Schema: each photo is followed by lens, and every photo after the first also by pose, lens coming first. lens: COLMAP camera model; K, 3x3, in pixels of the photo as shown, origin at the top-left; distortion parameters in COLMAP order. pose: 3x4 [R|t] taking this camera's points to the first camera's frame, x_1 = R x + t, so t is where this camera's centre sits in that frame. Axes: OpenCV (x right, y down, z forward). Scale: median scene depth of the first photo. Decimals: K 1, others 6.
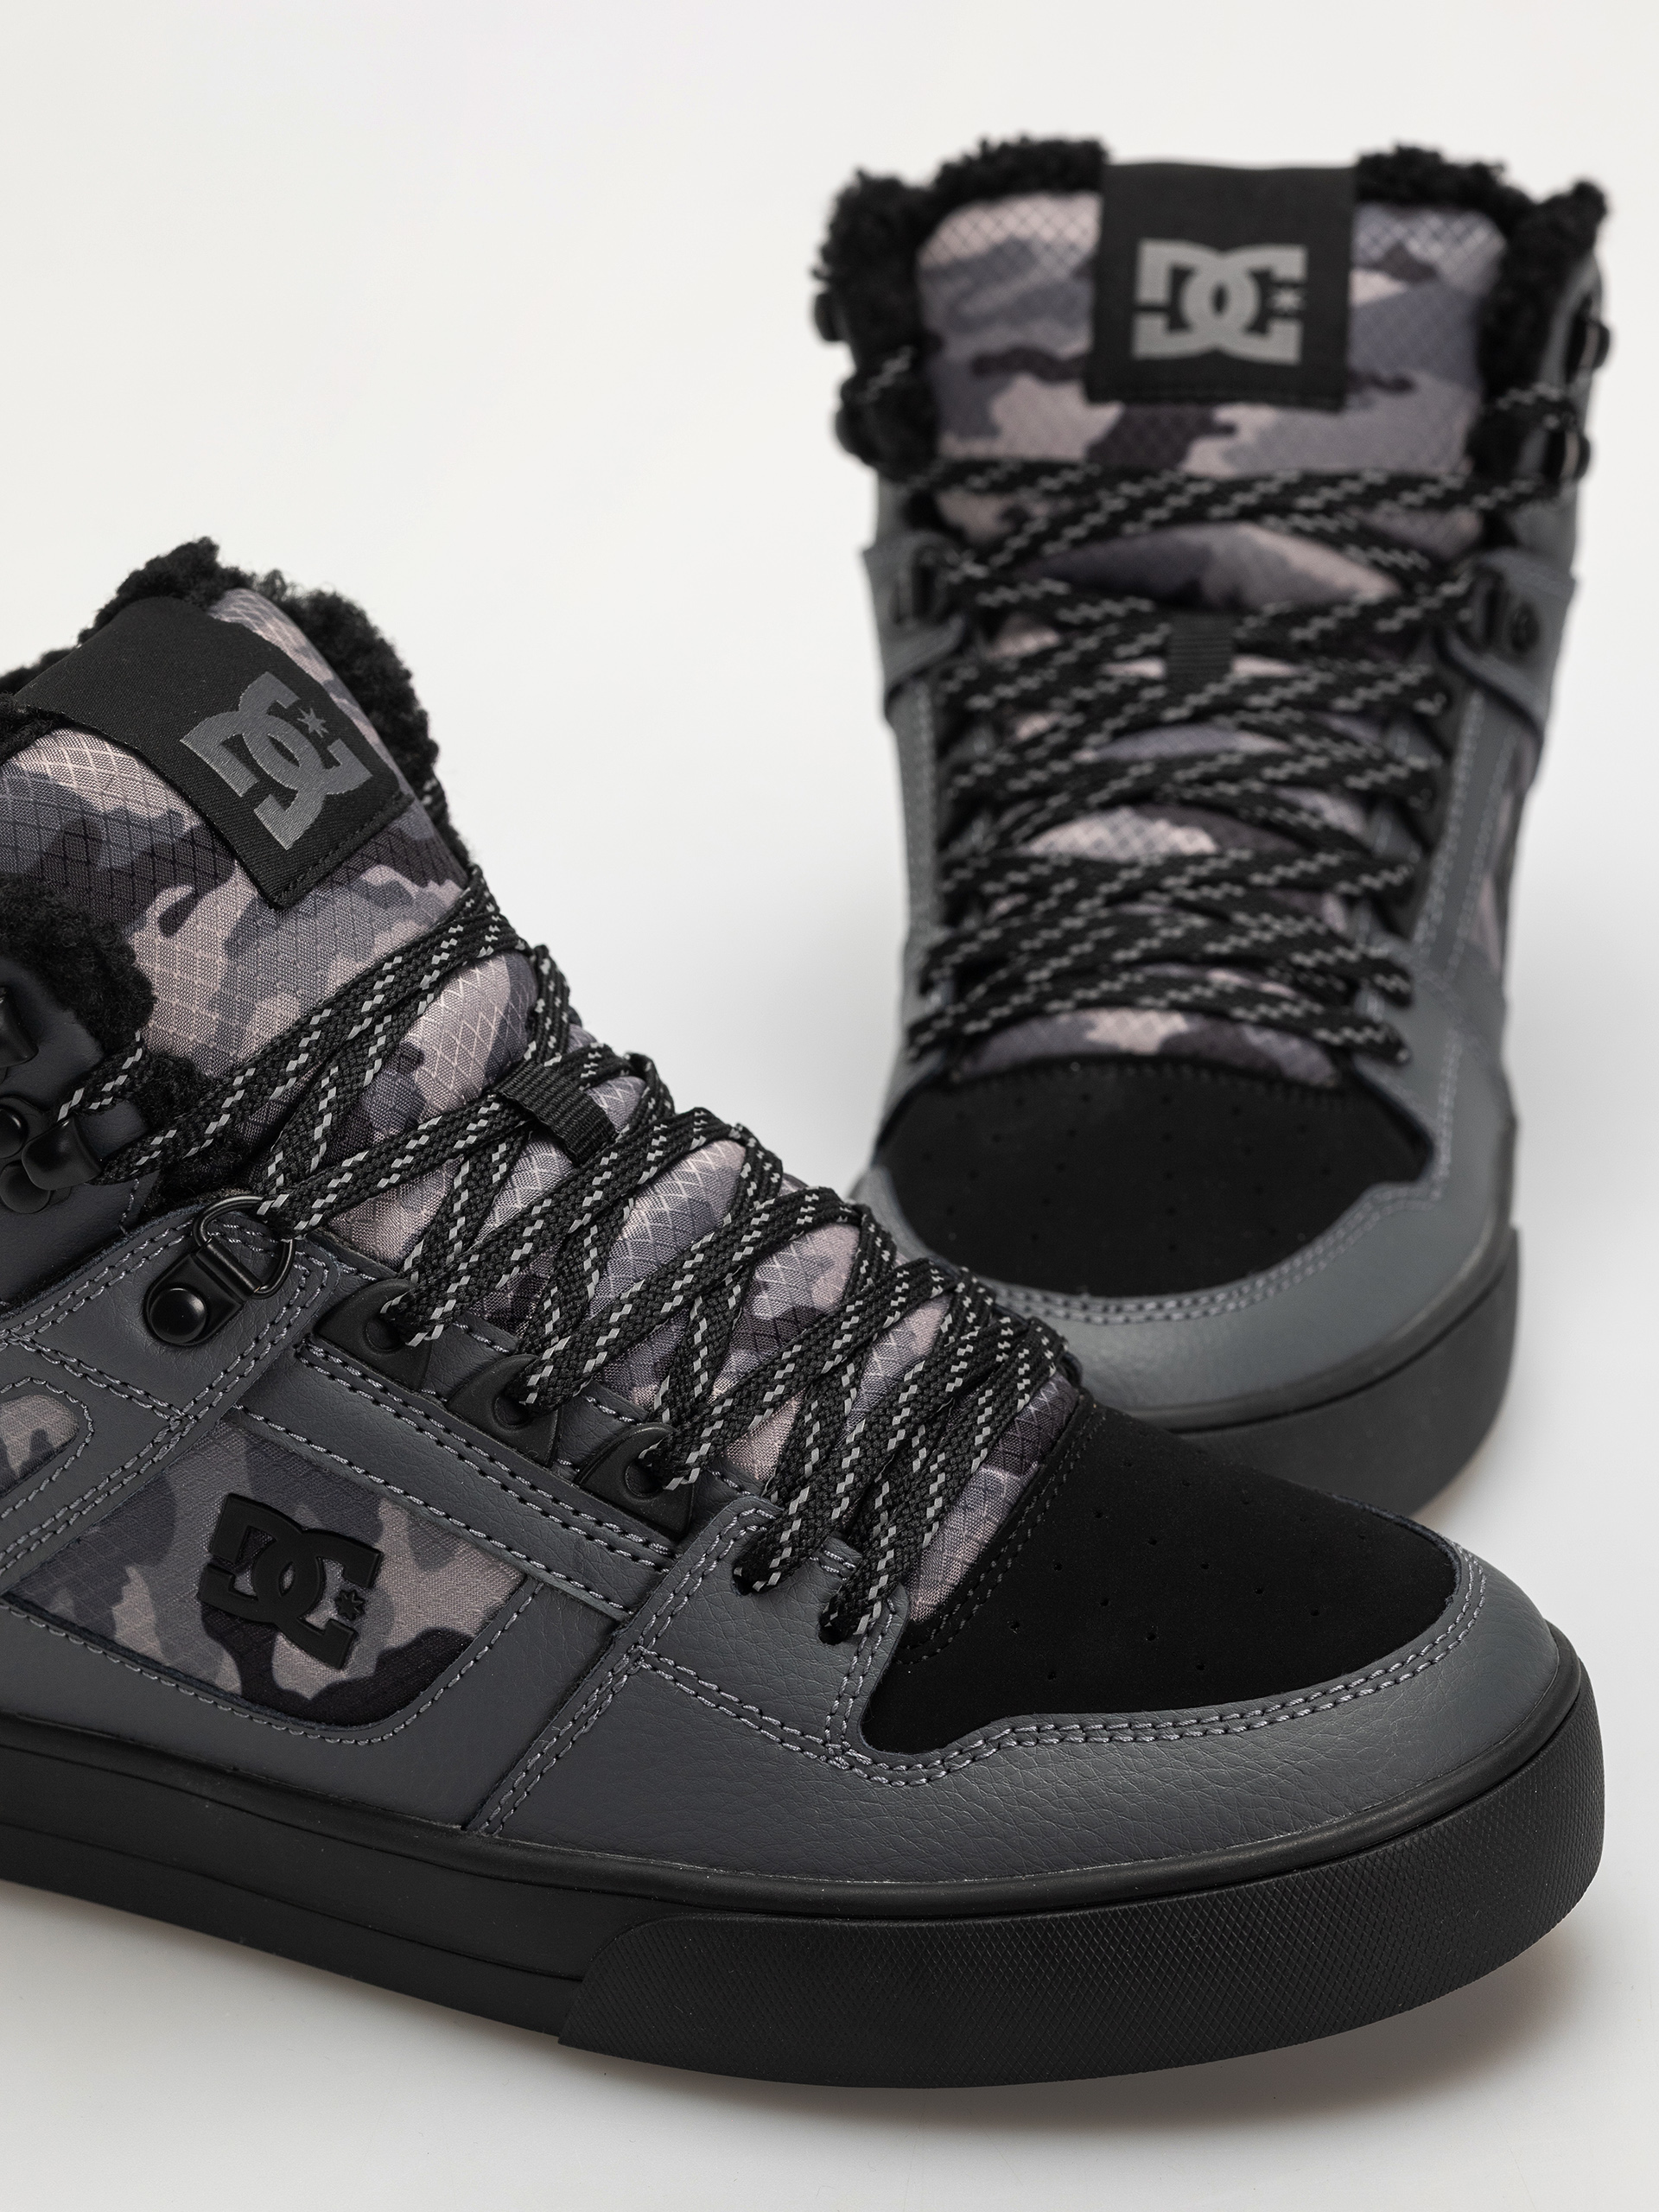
lens RADIAL K [[6295.8, 0, 829.5], [0, 6295.8, 1106.0], [0, 0, 1]] dist [0.142468, -1.574772]
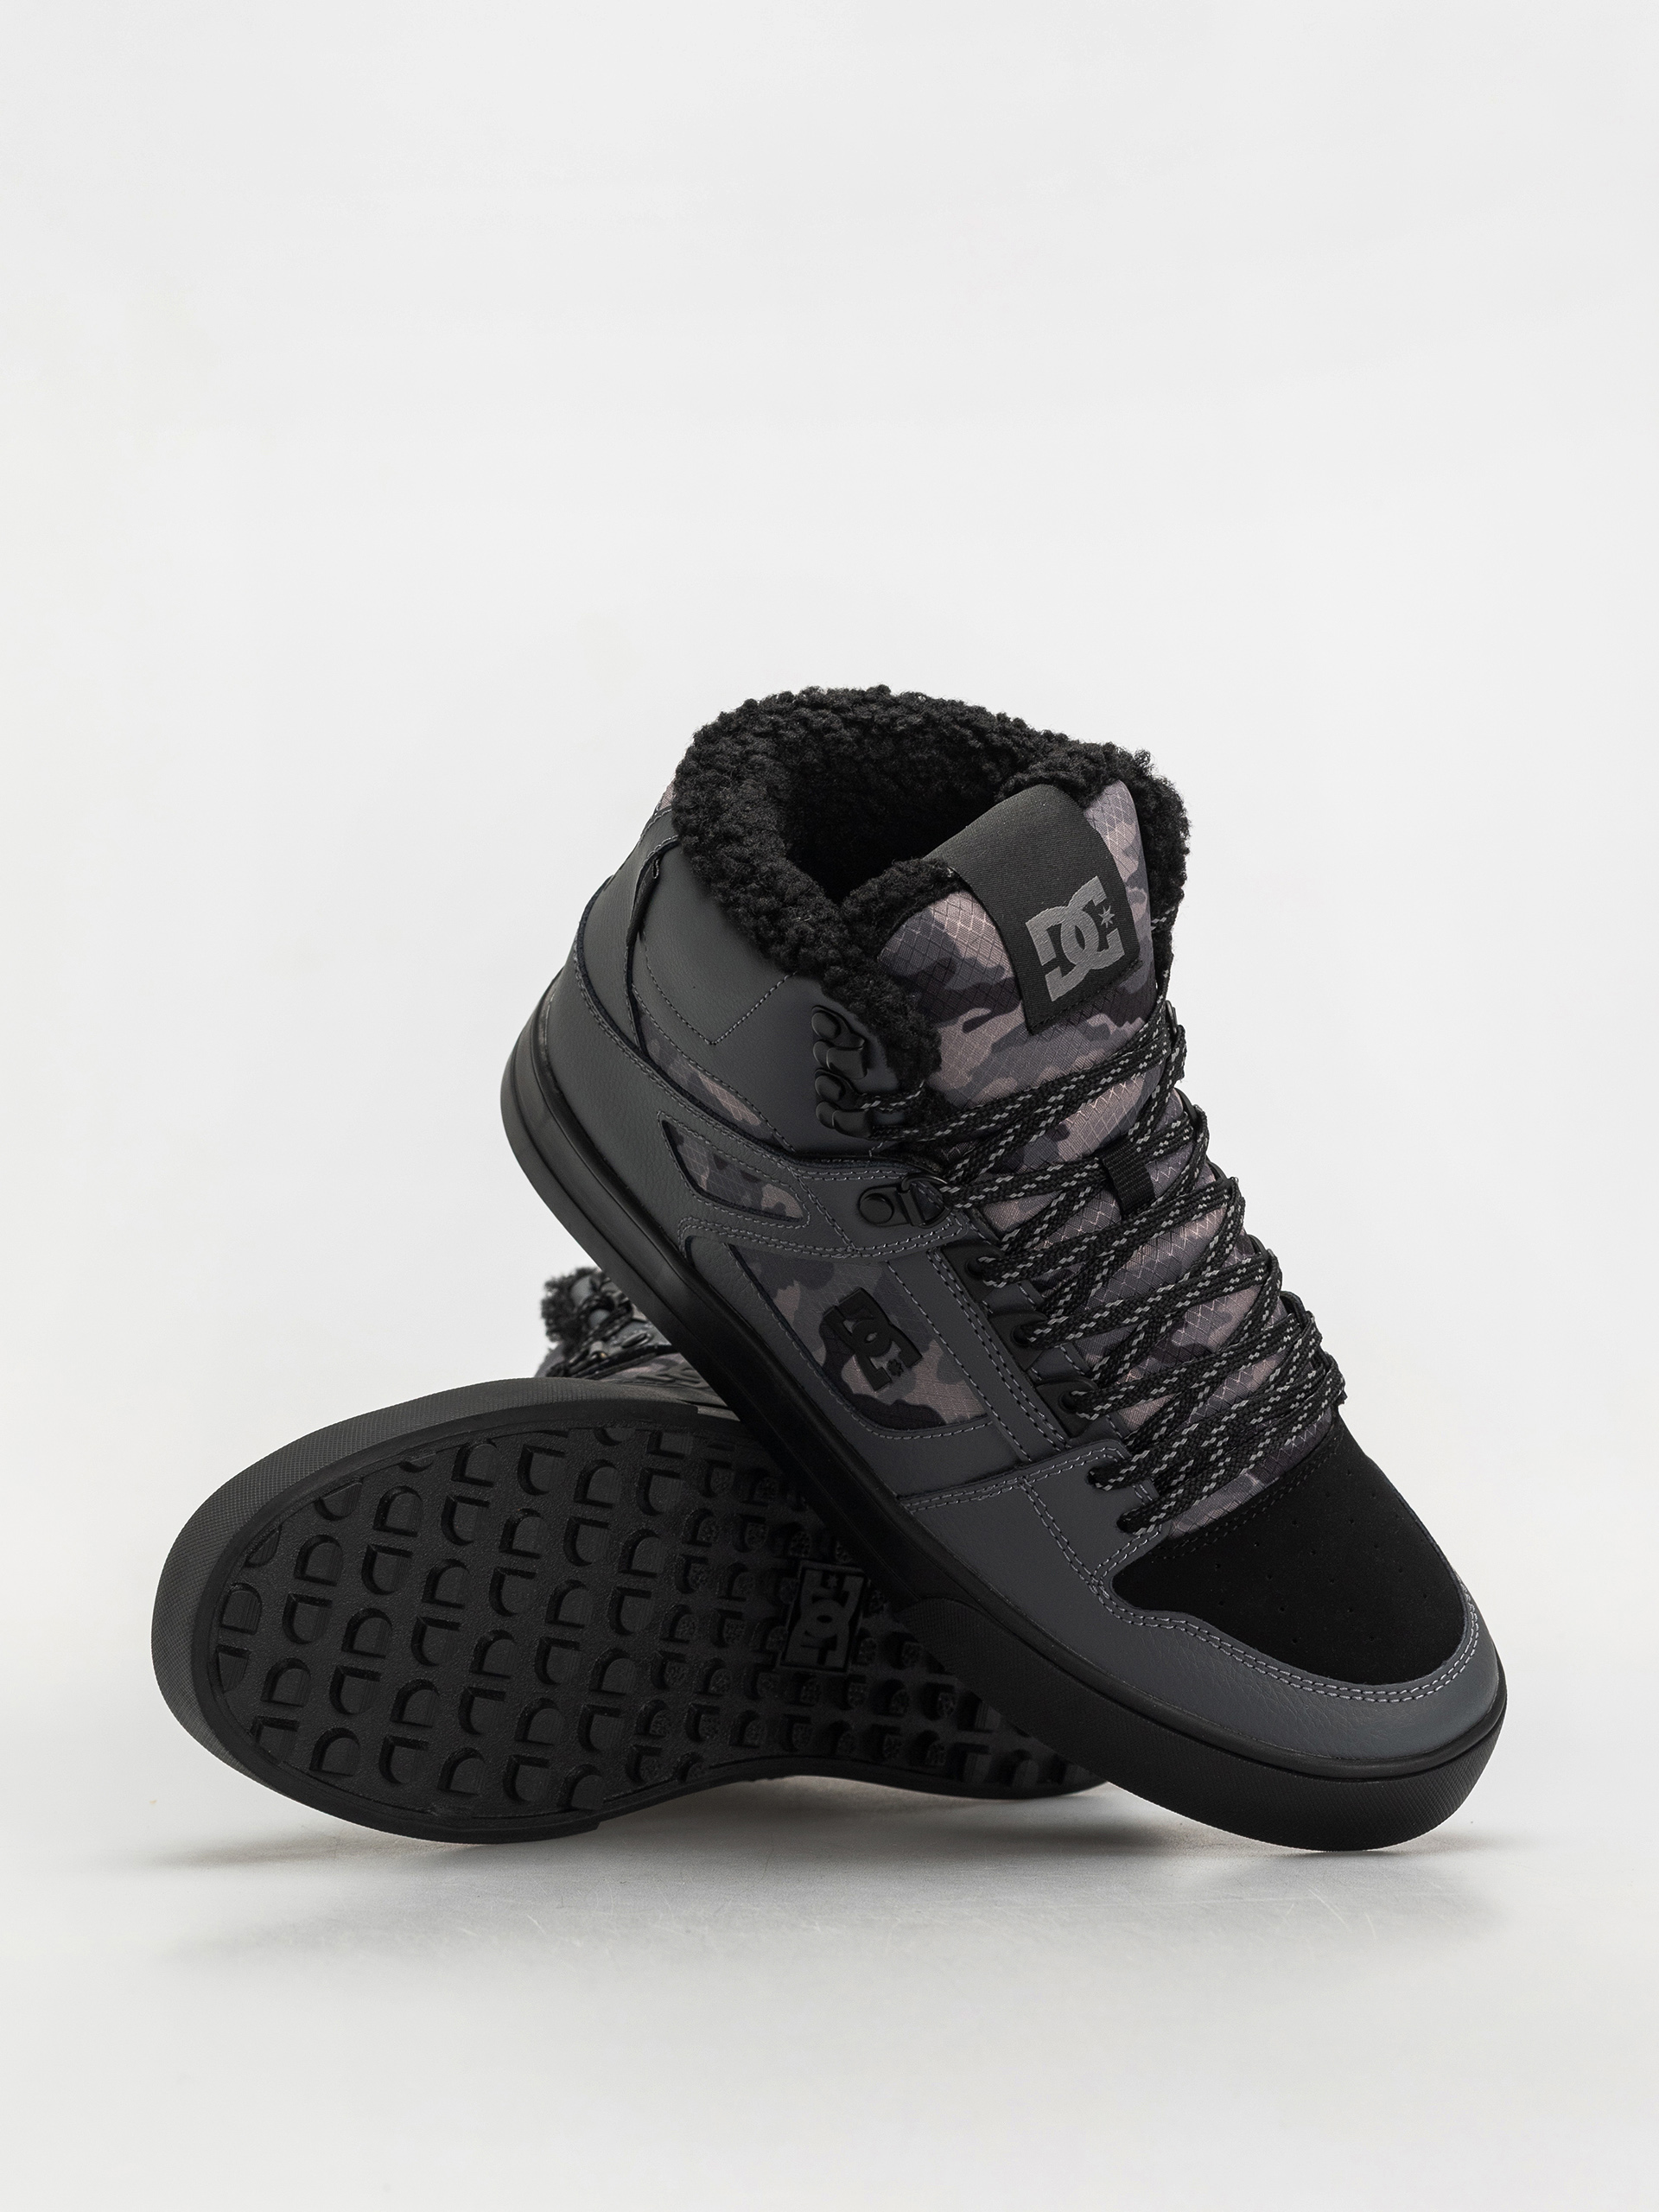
lens RADIAL K [[6295.8, 0, 829.5], [0, 6295.8, 1106.0], [0, 0, 1]] dist [0.142468, -1.574772]
pose [[0.883130, 0.468894, -0.014831, -0.099573], [-0.432076, 0.825287, 0.363610, -0.610486], [0.182734, -0.314707, 0.931433, -0.621269]]
